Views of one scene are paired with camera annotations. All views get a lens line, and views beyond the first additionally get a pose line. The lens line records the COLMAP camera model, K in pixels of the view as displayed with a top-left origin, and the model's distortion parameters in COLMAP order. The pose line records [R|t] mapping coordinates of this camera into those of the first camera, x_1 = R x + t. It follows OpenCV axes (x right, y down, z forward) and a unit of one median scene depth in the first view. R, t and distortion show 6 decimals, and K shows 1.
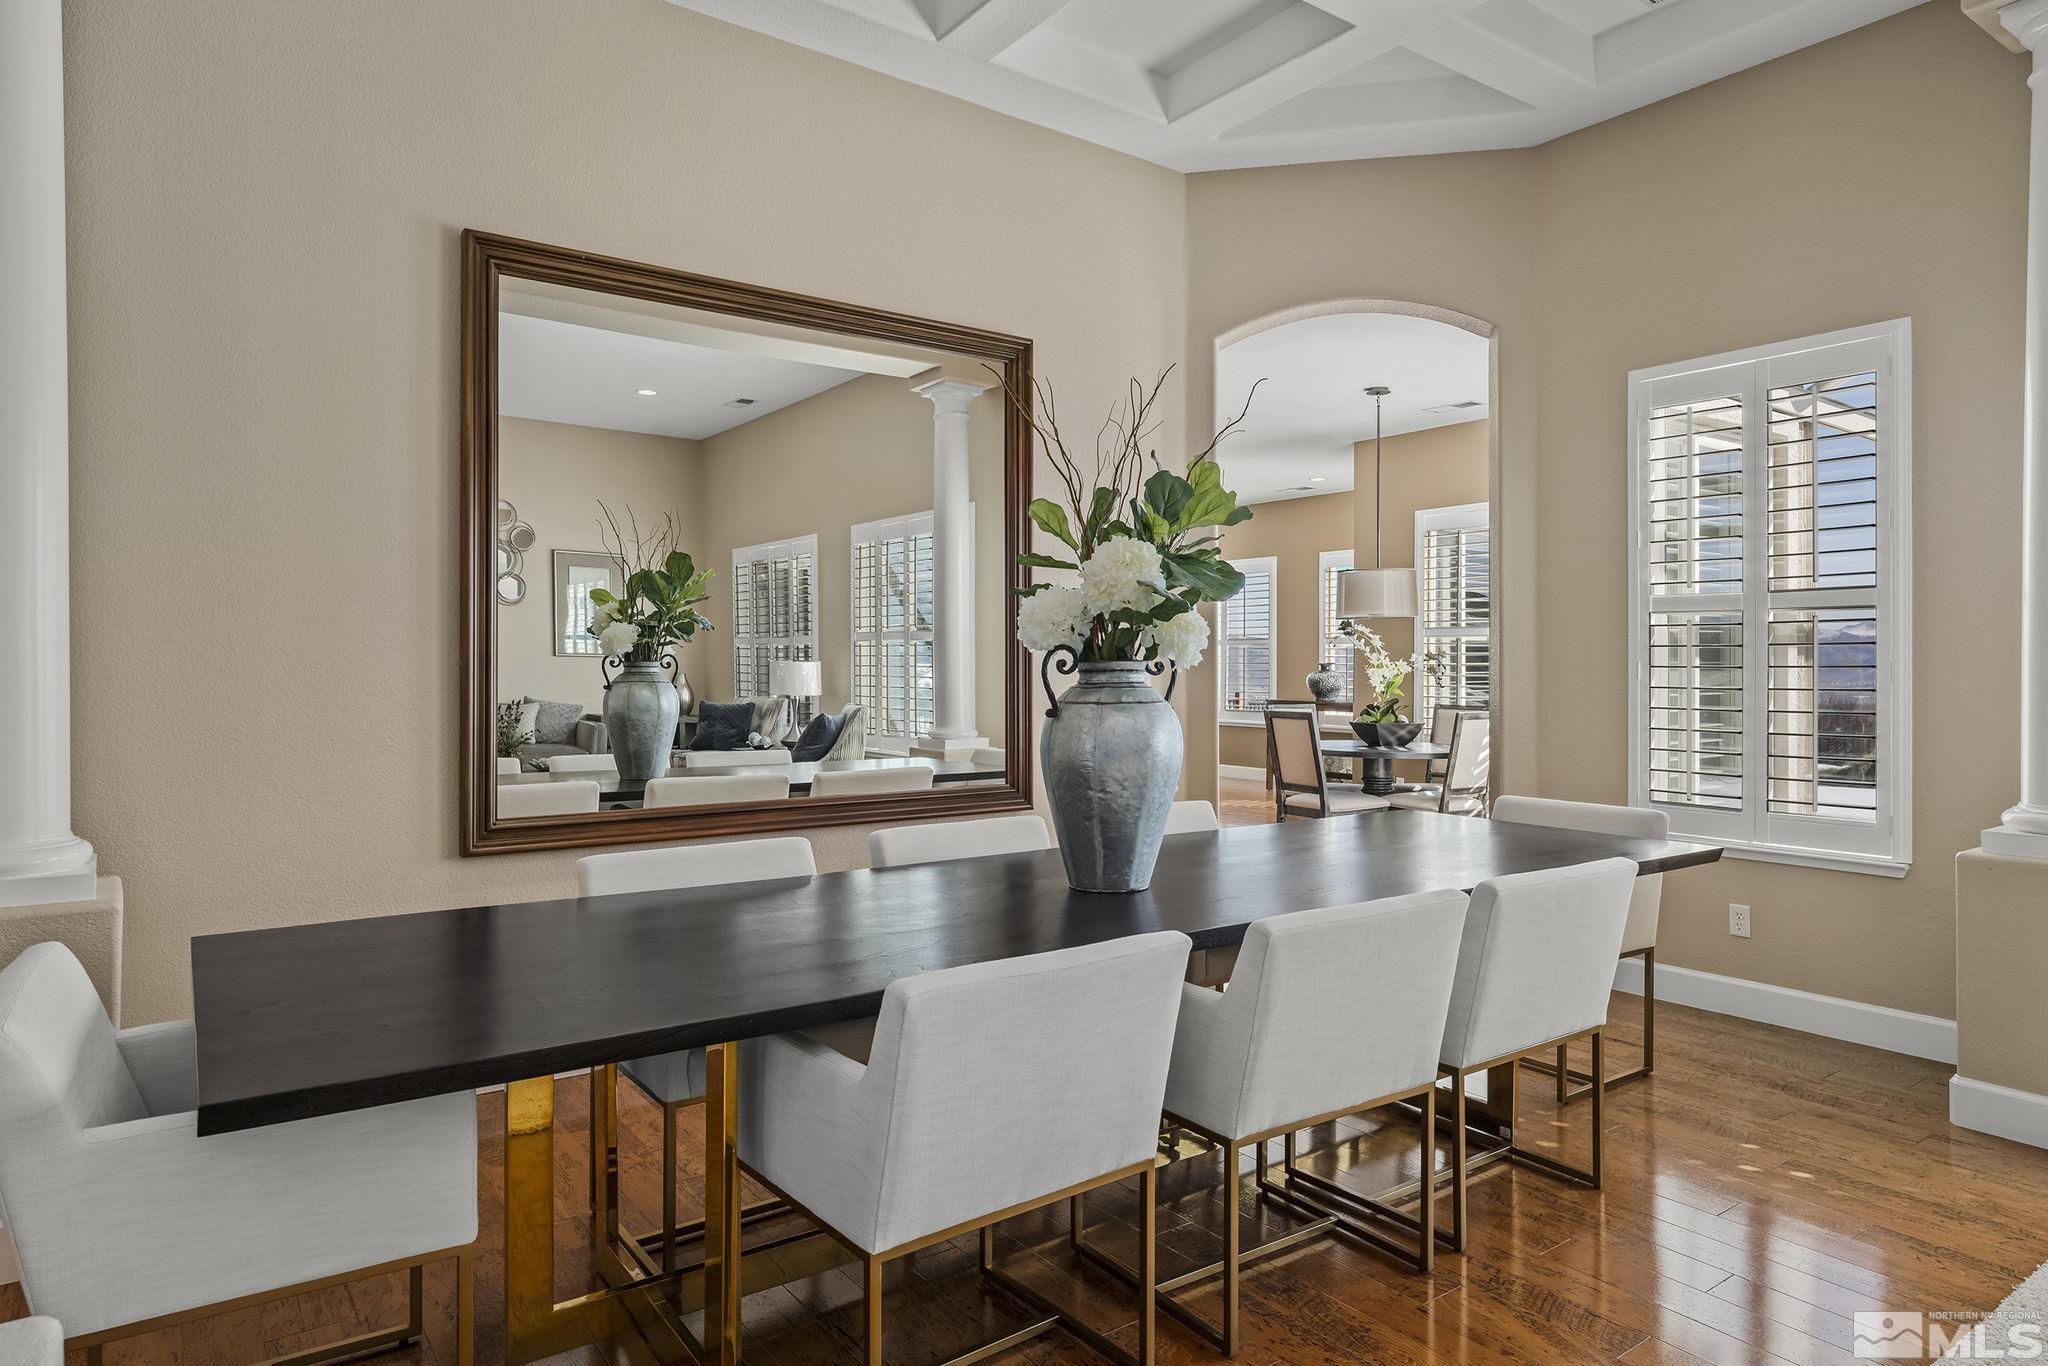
lens RADIAL K [[1253.6, 0, 979.7], [0, 1253.6, 678.9], [0, 0, 1]] dist [0.006157, 0.000567]
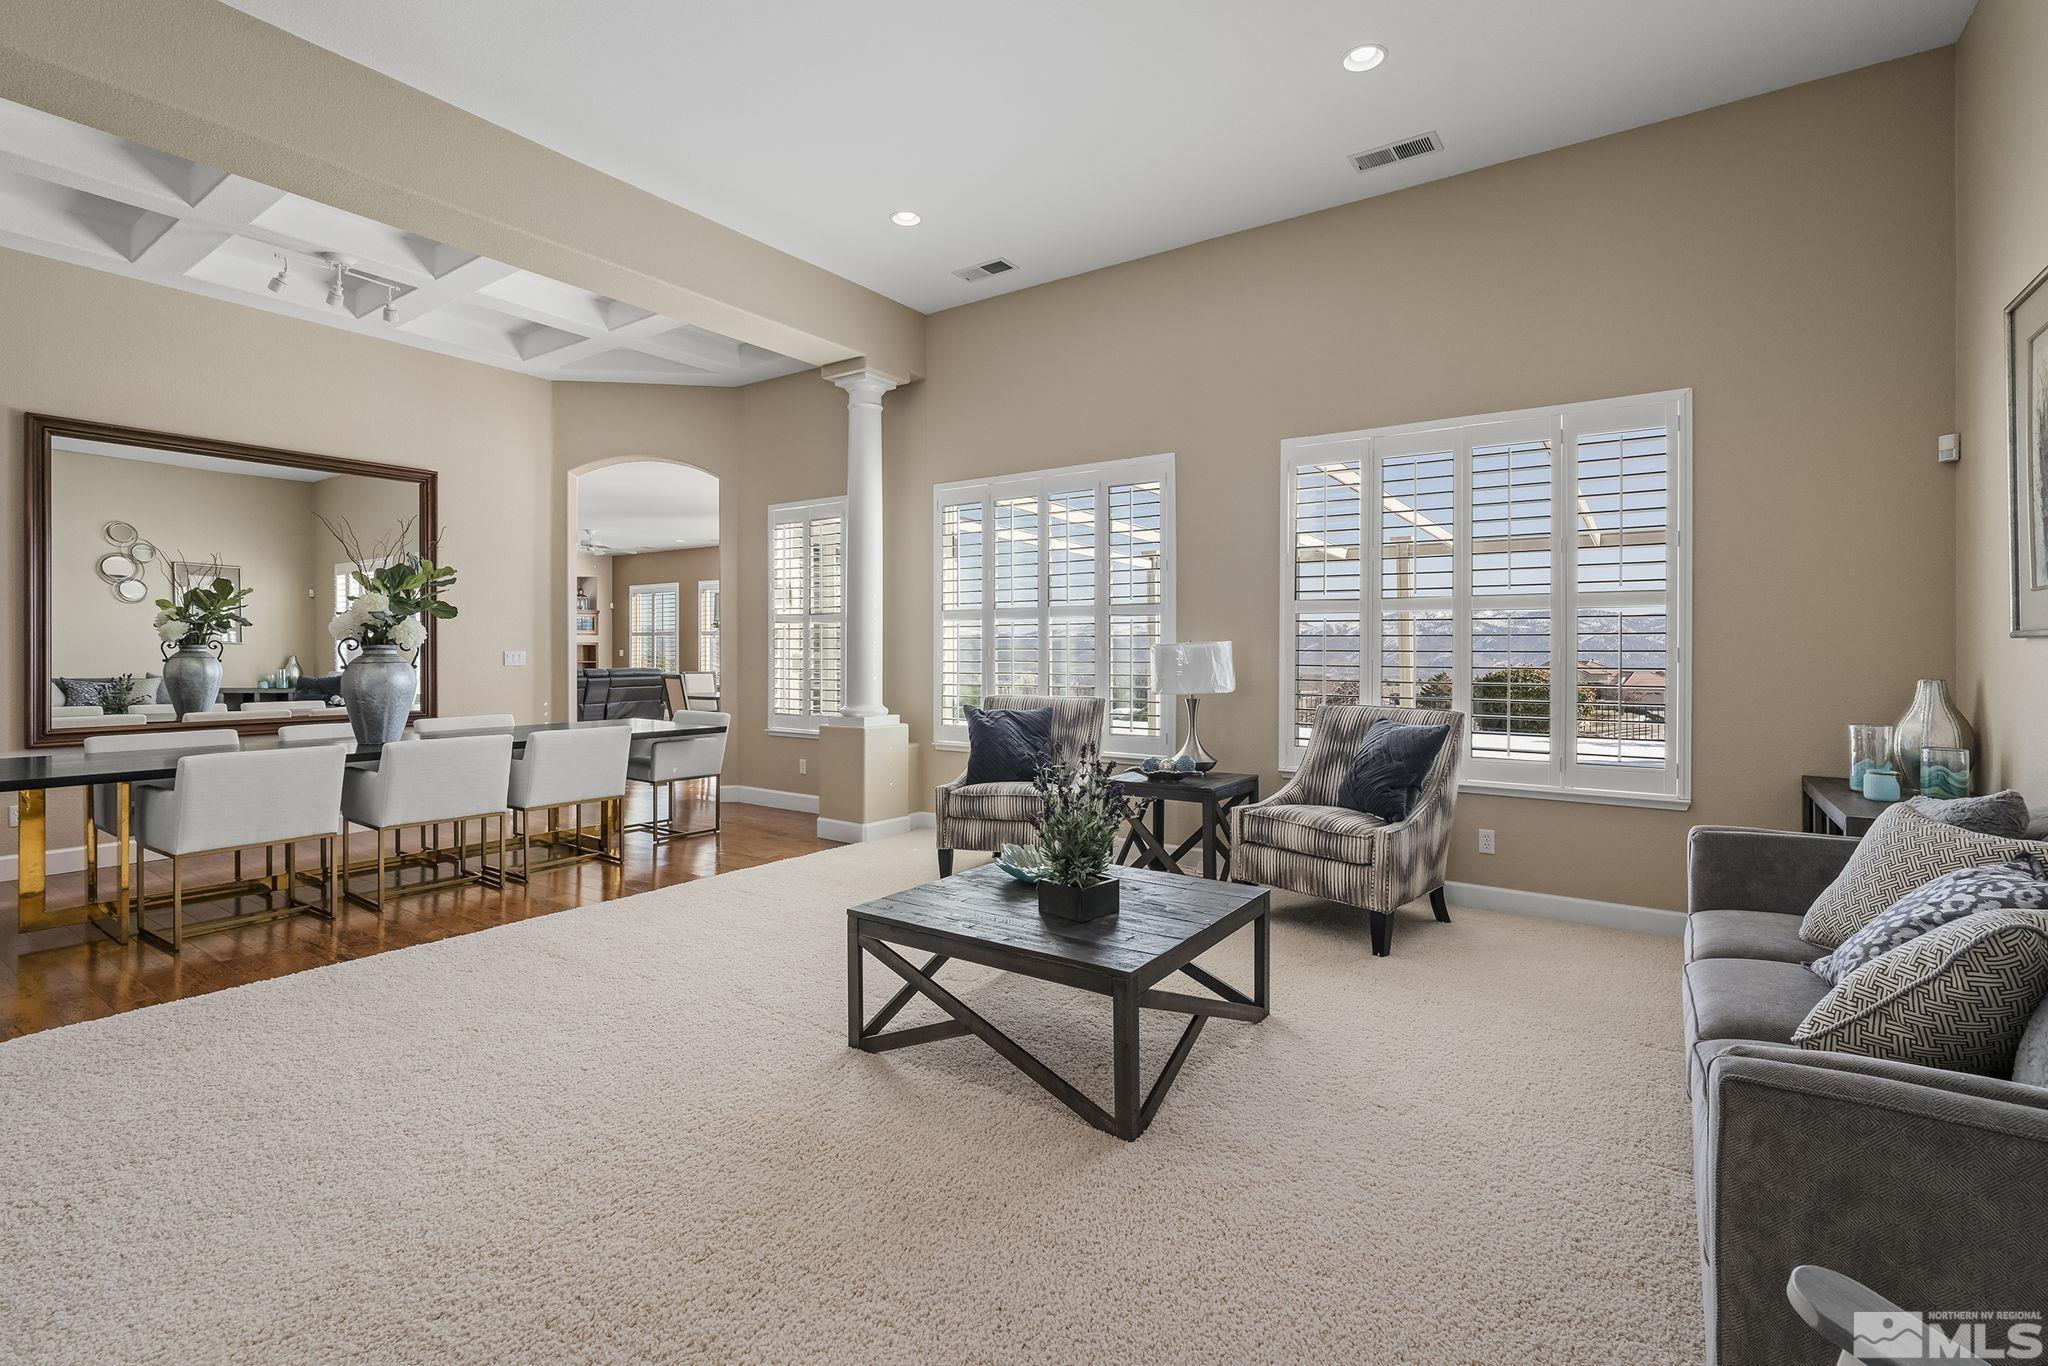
lens RADIAL K [[957.9, 0, 1020.8], [0, 957.9, 662.5], [0, 0, 1]] dist [-0.003942, -0.000148]
pose [[0.940547, -0.001950, 0.339659, 0.336019], [0.001876, 0.999998, 0.000547, 0.010792], [-0.339659, 0.000123, 0.940549, -0.561378]]
